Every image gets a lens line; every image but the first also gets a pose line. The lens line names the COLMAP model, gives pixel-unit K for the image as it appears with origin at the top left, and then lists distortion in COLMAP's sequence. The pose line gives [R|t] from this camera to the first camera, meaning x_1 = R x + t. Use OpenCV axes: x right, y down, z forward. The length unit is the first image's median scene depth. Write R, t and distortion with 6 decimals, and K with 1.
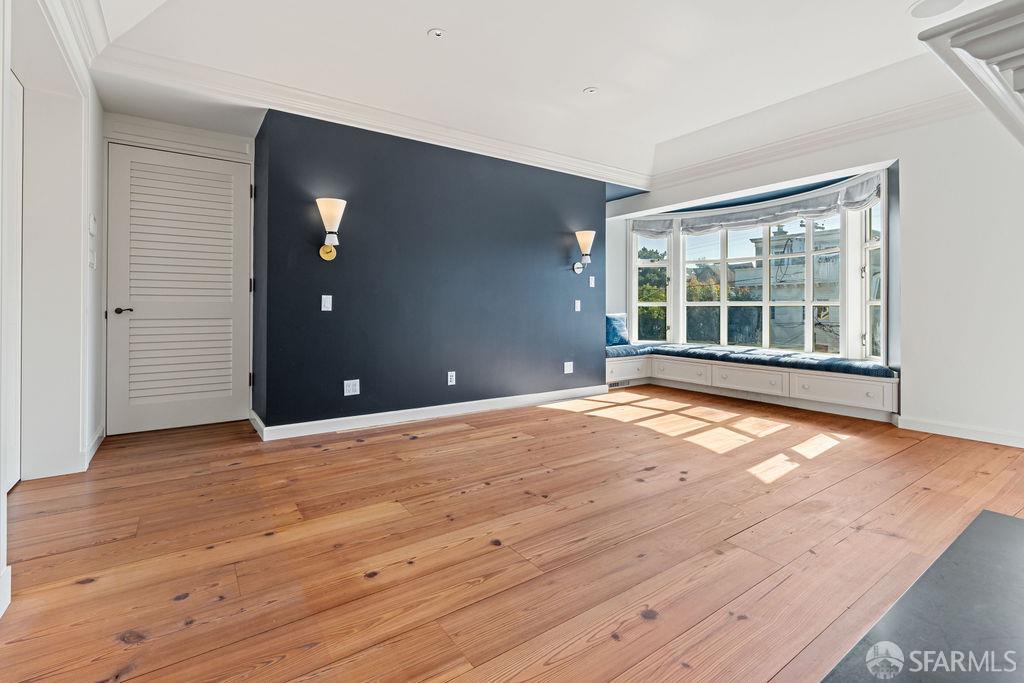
lens RADIAL K [[467.0, 0, 499.7], [0, 467.0, 305.9], [0, 0, 1]] dist [-0.001311, 0.001225]
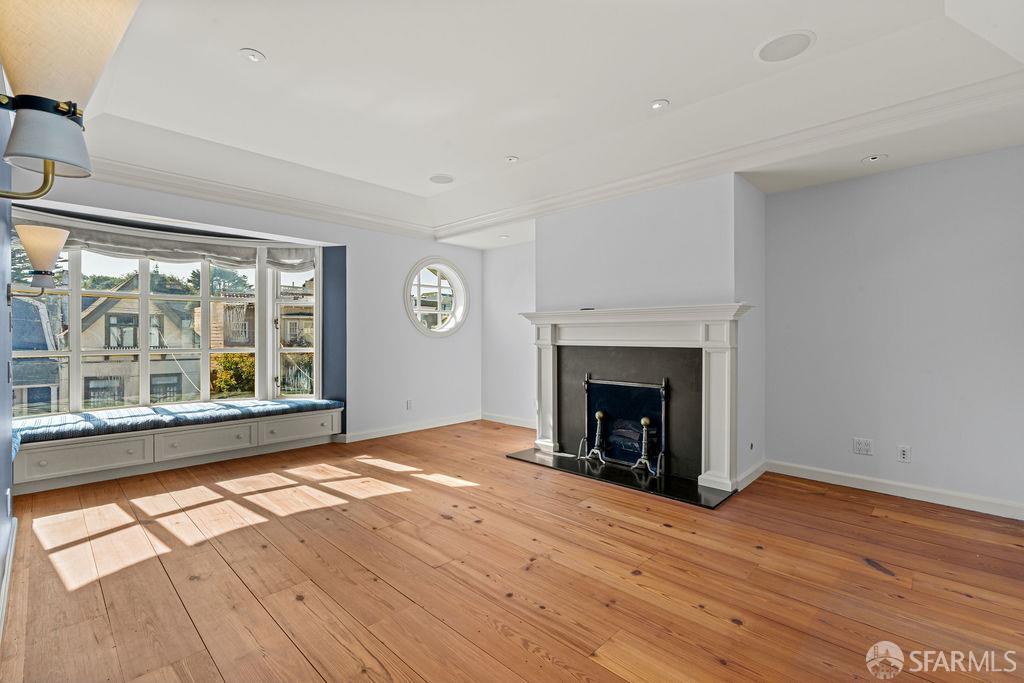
lens RADIAL K [[467.0, 0, 509.5], [0, 467.0, 338.1], [0, 0, 1]] dist [-0.001311, 0.001225]
pose [[-0.201777, -0.010543, 0.979375, -0.933182], [-0.004282, 0.999942, 0.009882, -0.098914], [-0.979422, -0.002200, -0.201810, 1.296047]]
